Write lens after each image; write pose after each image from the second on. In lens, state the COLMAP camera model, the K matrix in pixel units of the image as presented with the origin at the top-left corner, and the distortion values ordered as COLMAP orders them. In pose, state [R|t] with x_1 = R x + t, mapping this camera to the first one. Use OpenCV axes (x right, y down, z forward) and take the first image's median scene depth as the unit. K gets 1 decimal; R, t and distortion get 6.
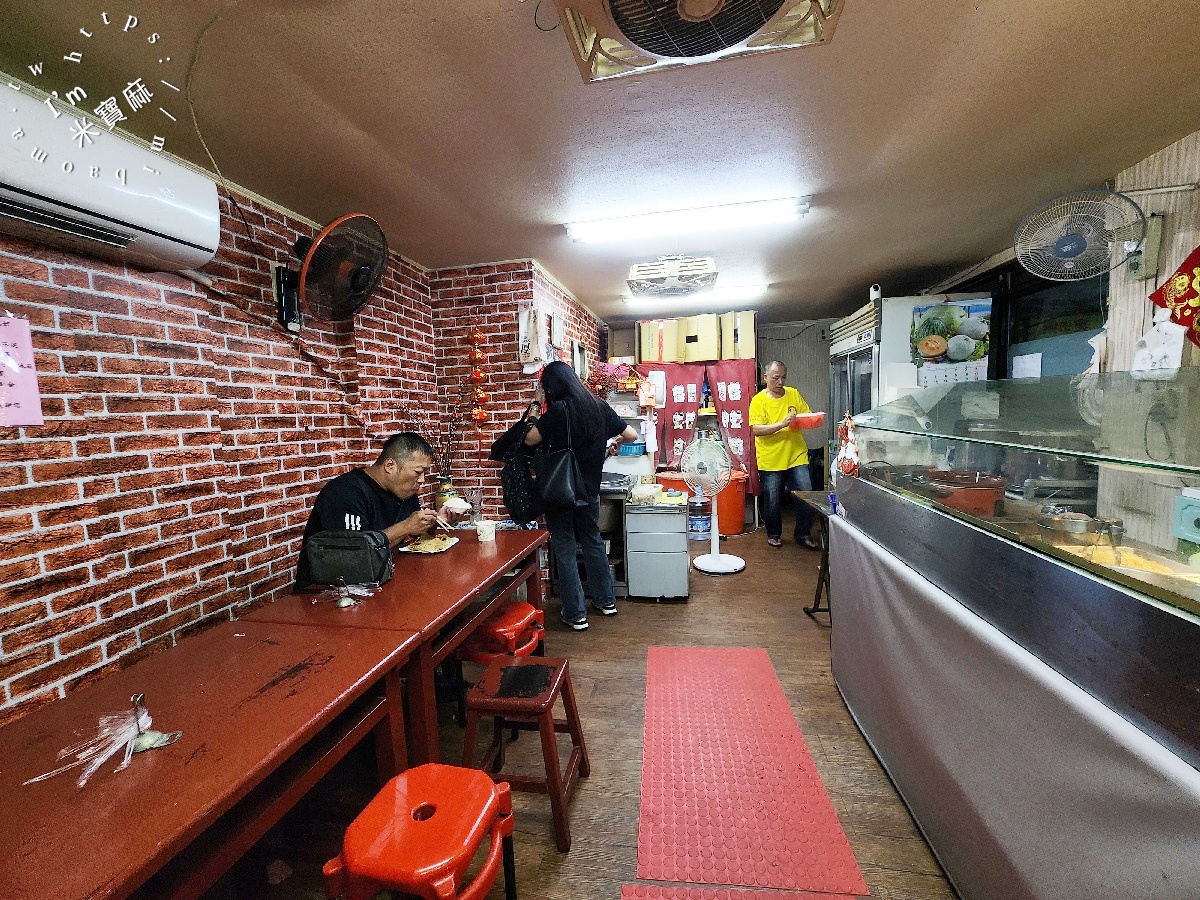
lens RADIAL K [[484.6, 0, 597.6], [0, 484.6, 454.9], [0, 0, 1]] dist [-0.001539, -0.000160]
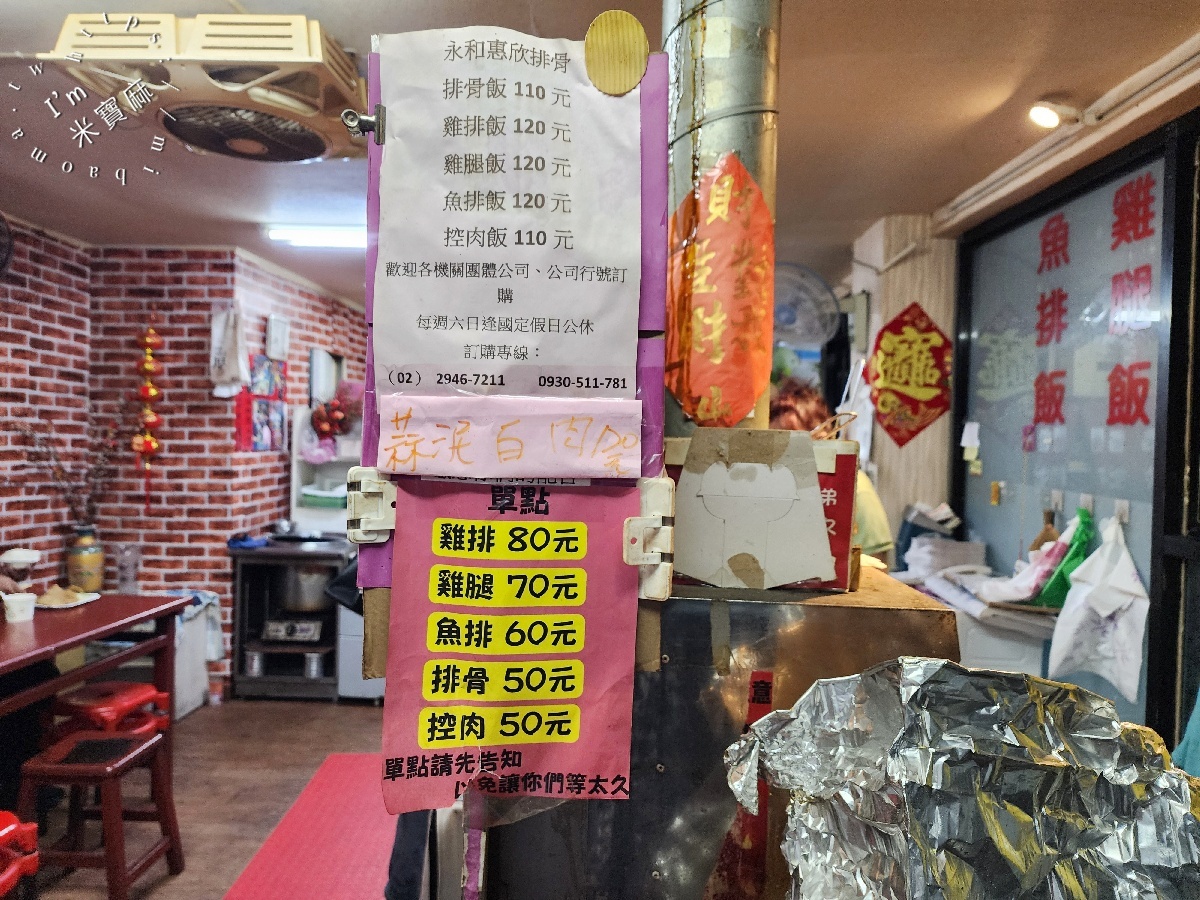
lens RADIAL K [[810.8, 0, 602.1], [0, 810.8, 447.0], [0, 0, 1]] dist [0.007138, -0.005485]
pose [[0.983539, 0.061364, 0.169960, 0.232934], [-0.047675, 0.995368, -0.083489, -0.009345], [-0.174296, 0.074011, 0.981908, -0.337838]]
